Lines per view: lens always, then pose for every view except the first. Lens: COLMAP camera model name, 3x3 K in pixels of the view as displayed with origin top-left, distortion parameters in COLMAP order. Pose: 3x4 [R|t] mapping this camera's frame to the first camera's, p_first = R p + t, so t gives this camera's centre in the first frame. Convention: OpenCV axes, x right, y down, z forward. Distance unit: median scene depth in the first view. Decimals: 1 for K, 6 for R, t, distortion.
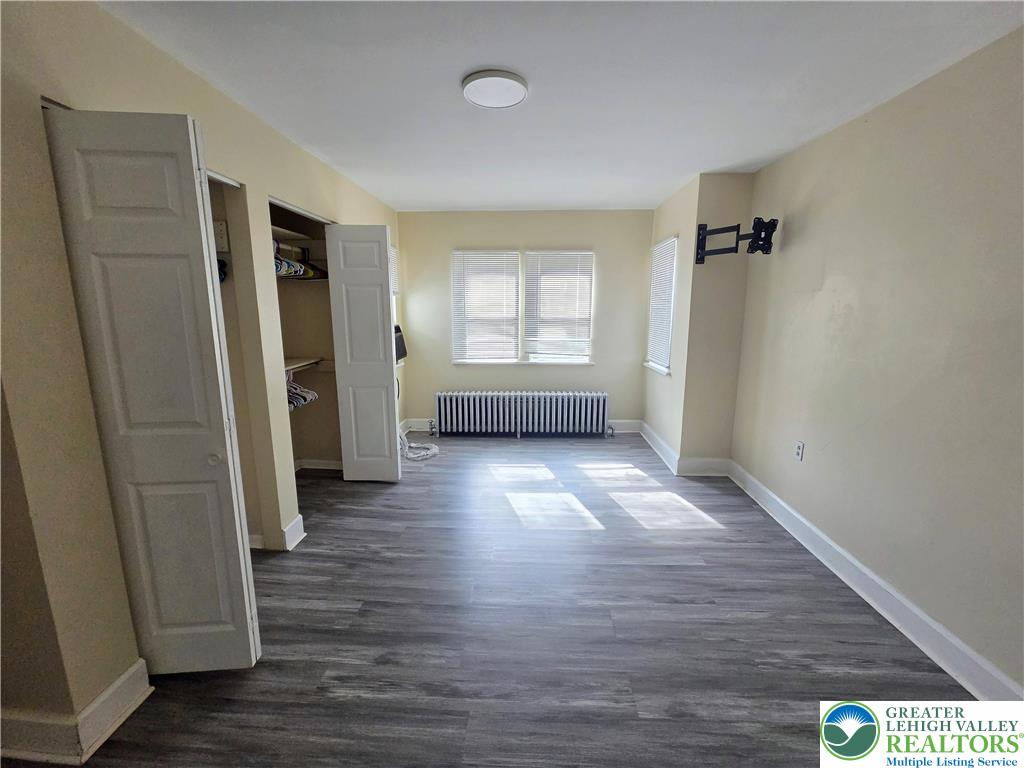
lens RADIAL K [[420.0, 0, 514.2], [0, 420.0, 378.6], [0, 0, 1]] dist [0.006269, -0.004140]
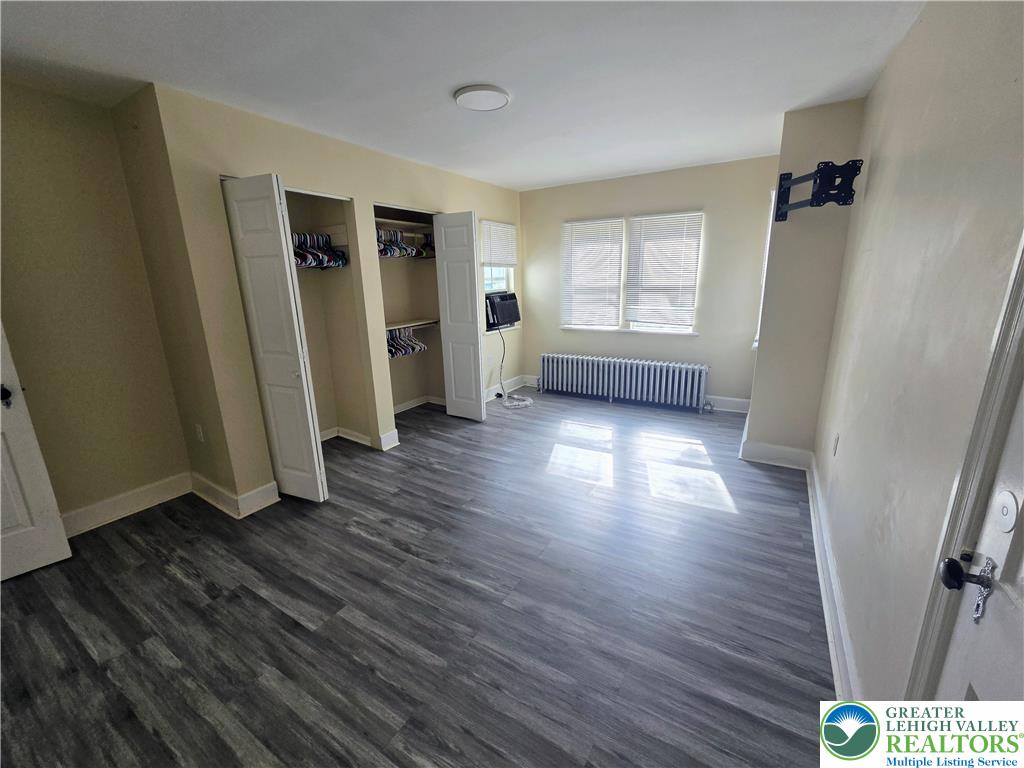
lens RADIAL K [[420.0, 0, 515.8], [0, 420.0, 379.7], [0, 0, 1]] dist [0.006269, -0.004140]
pose [[0.875970, 0.095577, -0.472801, 0.424527], [-0.056649, 0.993774, 0.095936, -0.002229], [0.479027, -0.057254, 0.875931, -0.034914]]
